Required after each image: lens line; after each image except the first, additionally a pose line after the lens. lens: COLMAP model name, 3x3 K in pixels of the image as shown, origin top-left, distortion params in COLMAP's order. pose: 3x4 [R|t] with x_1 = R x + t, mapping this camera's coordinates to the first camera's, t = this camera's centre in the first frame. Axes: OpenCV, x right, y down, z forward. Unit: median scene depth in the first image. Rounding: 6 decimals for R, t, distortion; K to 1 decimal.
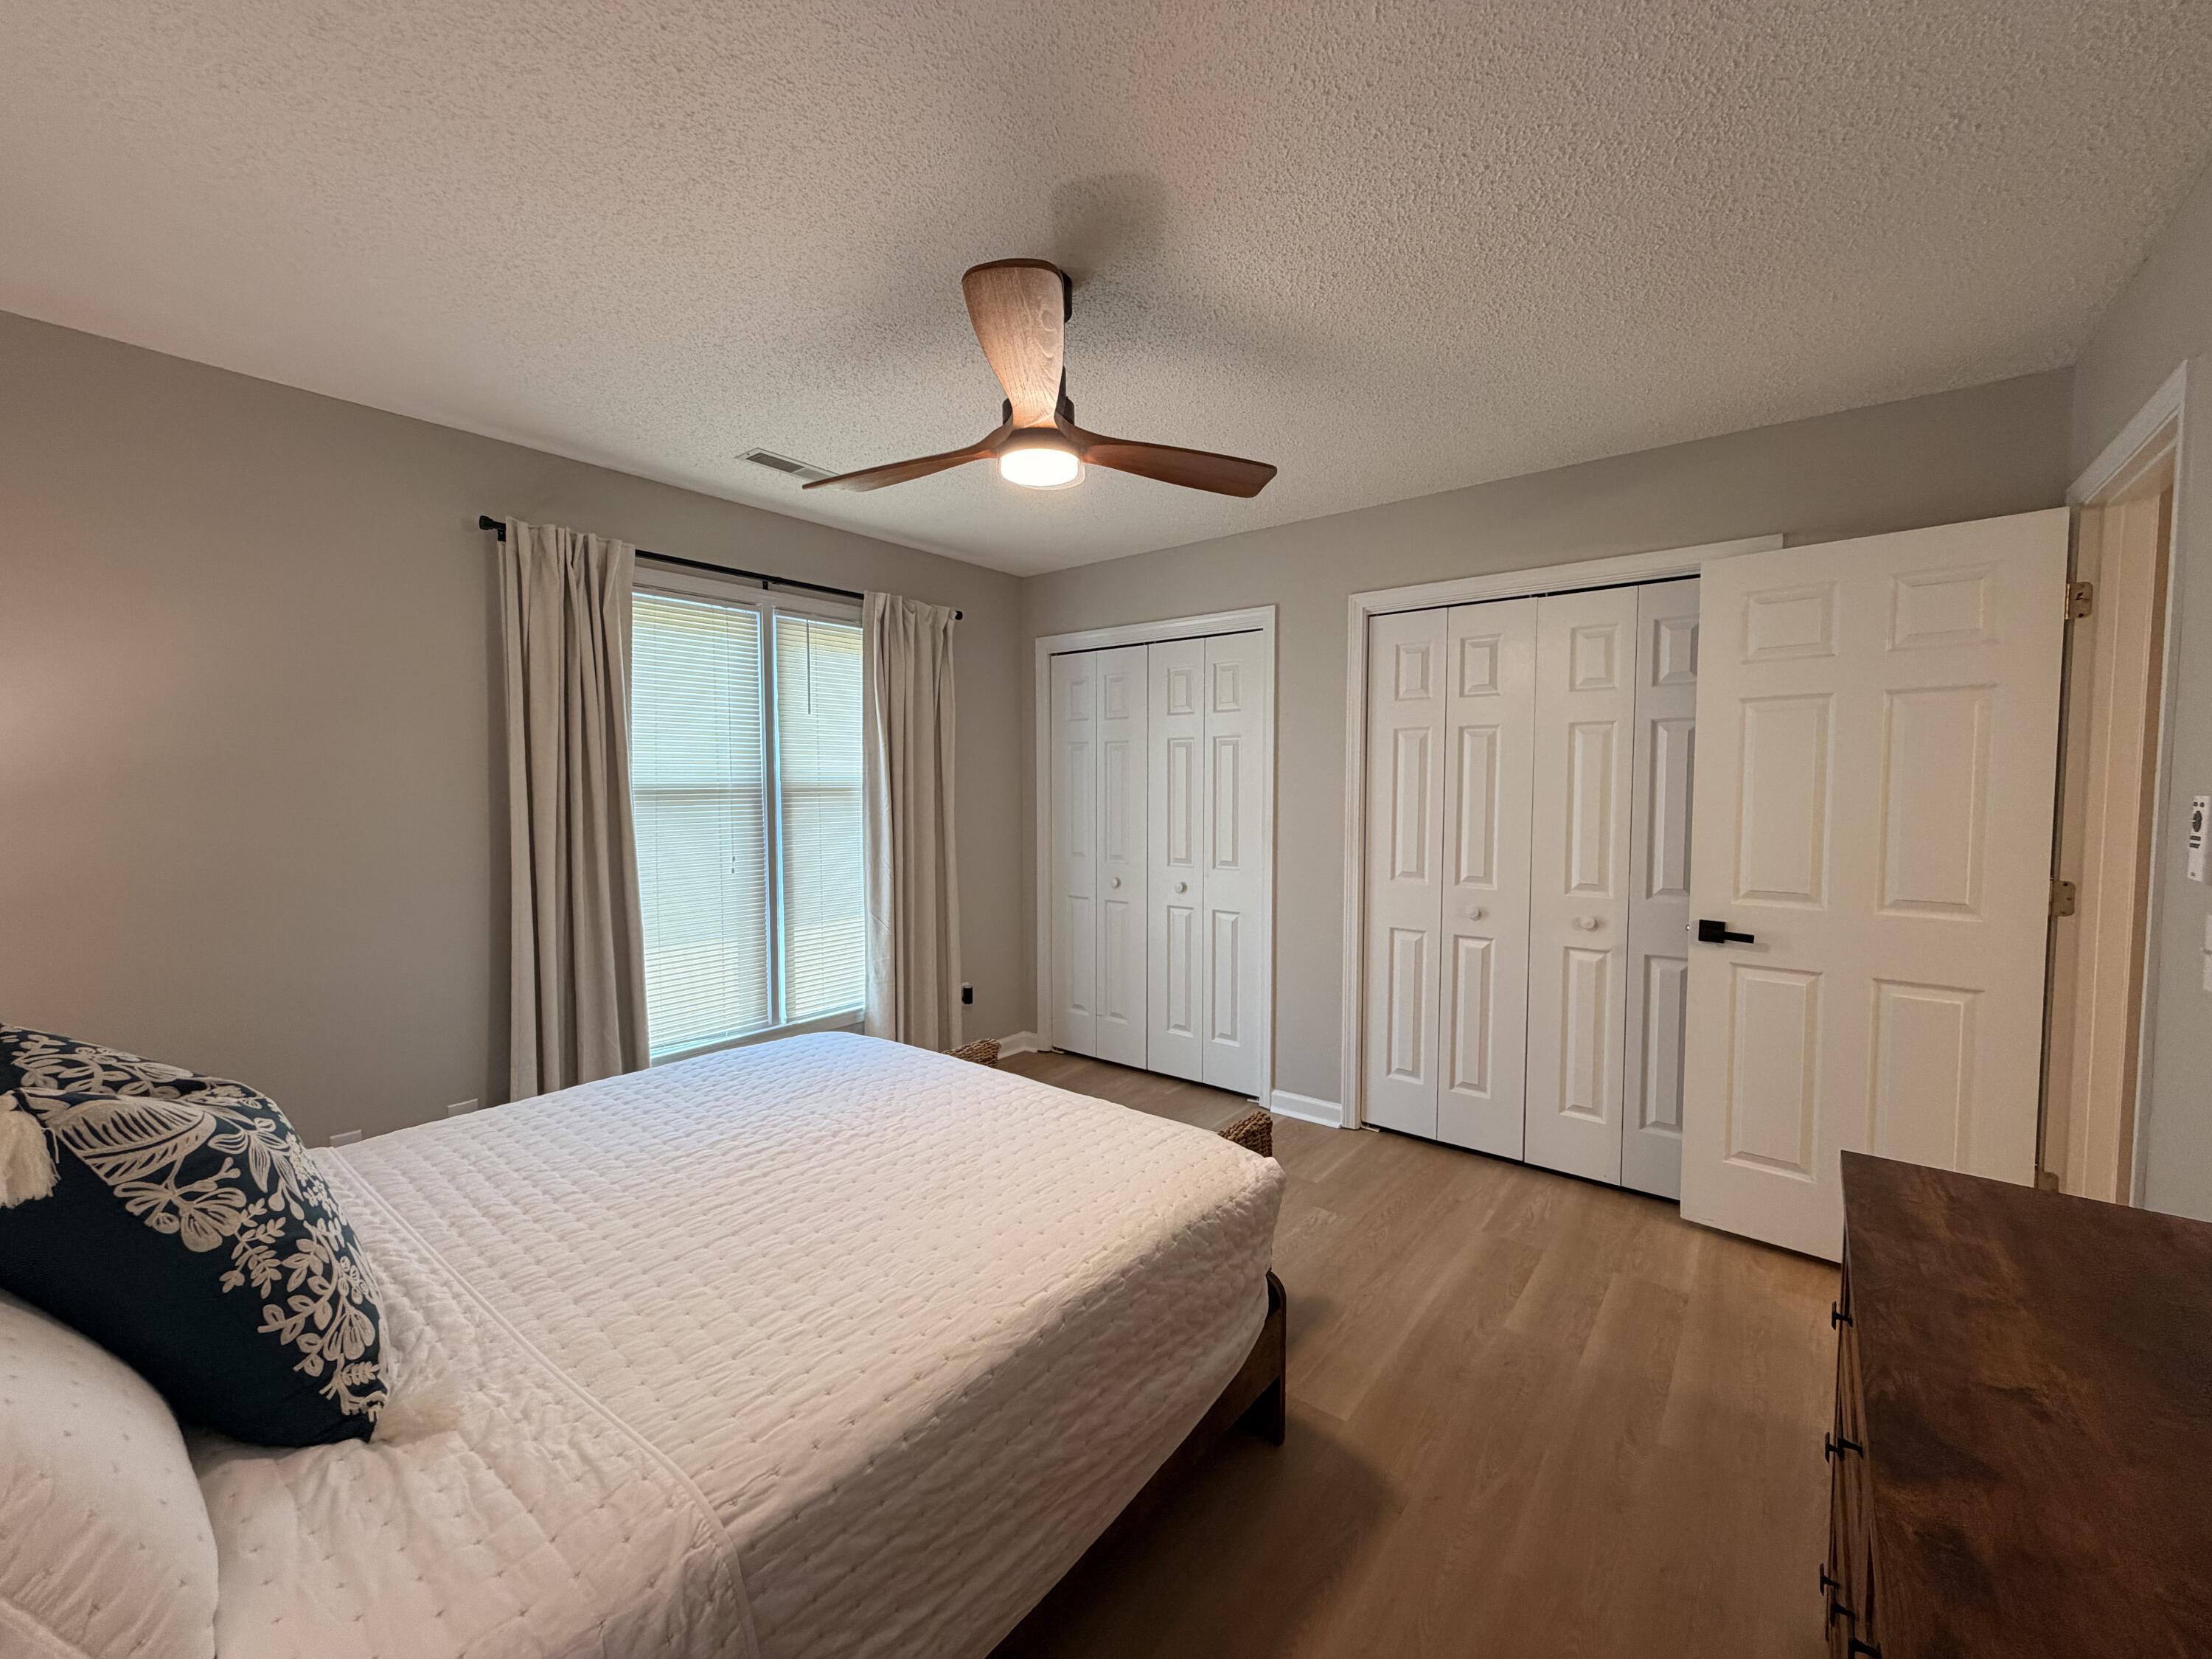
lens RADIAL K [[885.3, 0, 1106.0], [0, 885.3, 829.5], [0, 0, 1]] dist [0.000075, 0.000095]
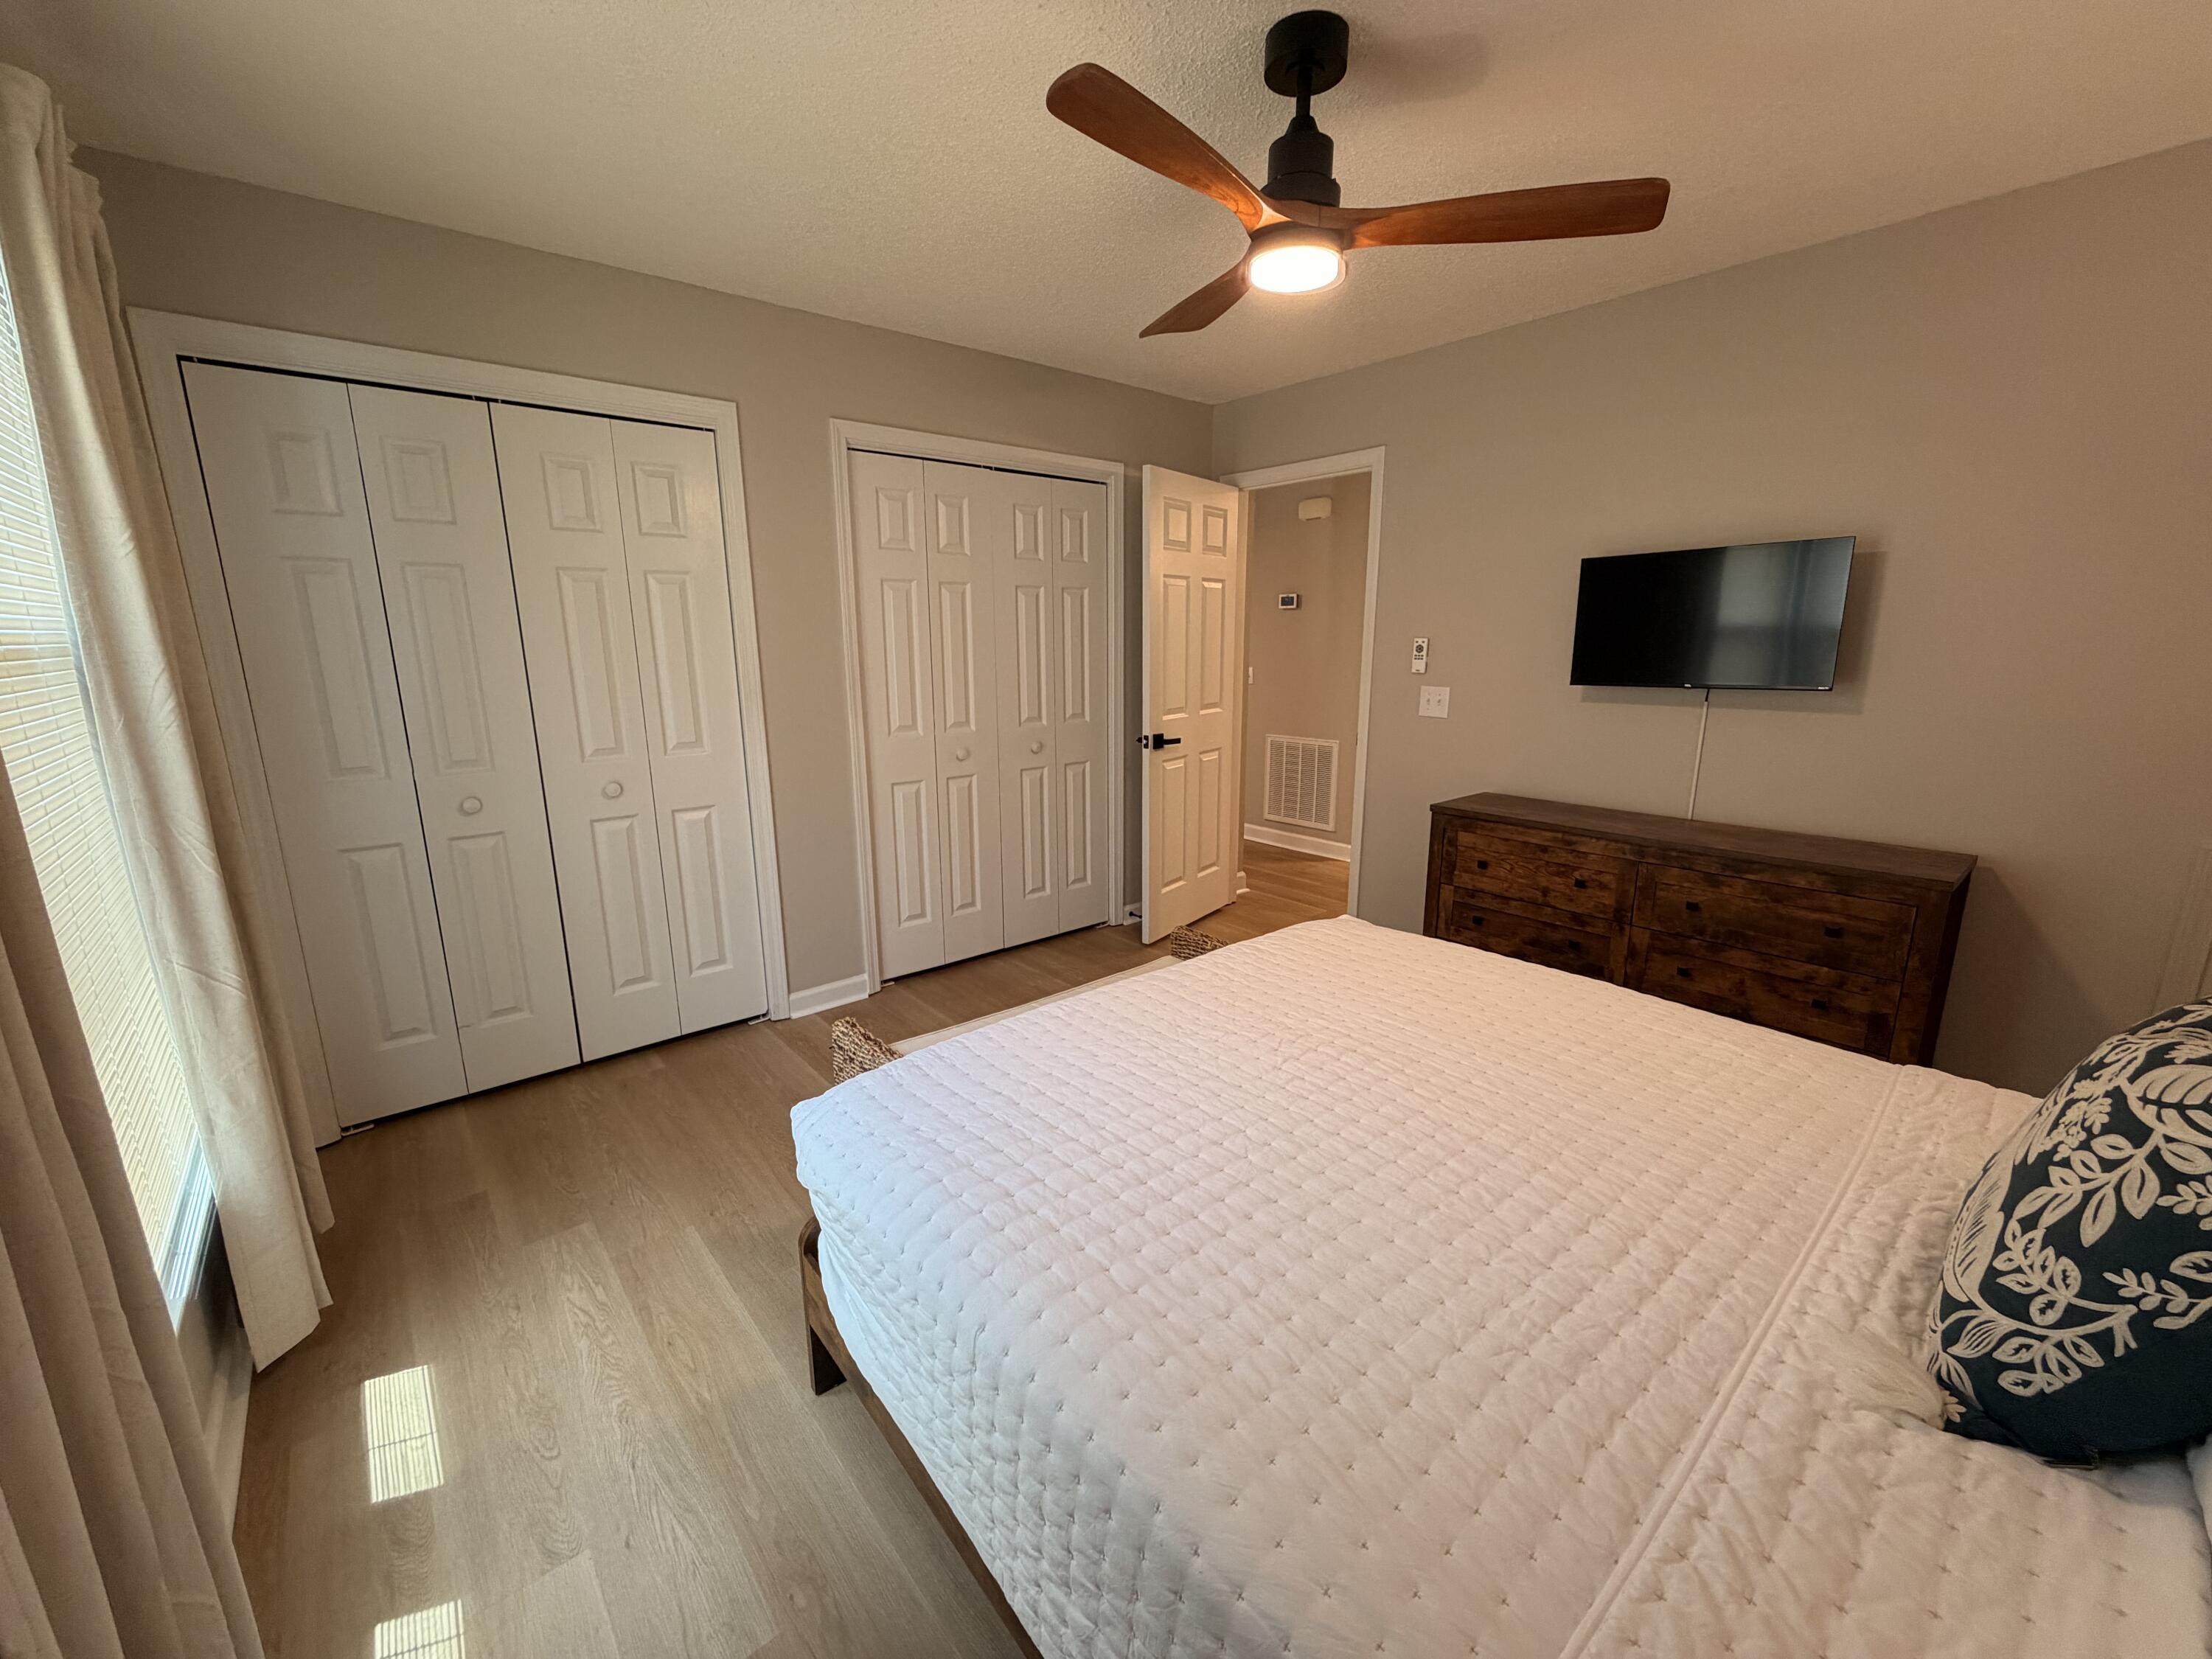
lens RADIAL K [[879.2, 0, 1095.3], [0, 879.2, 838.1], [0, 0, 1]] dist [-0.000508, 0.000015]
pose [[0.205627, -0.214795, 0.954767, -0.616769], [0.059552, 0.976554, 0.206871, -0.022802], [-0.976817, 0.014320, 0.213598, 0.580119]]
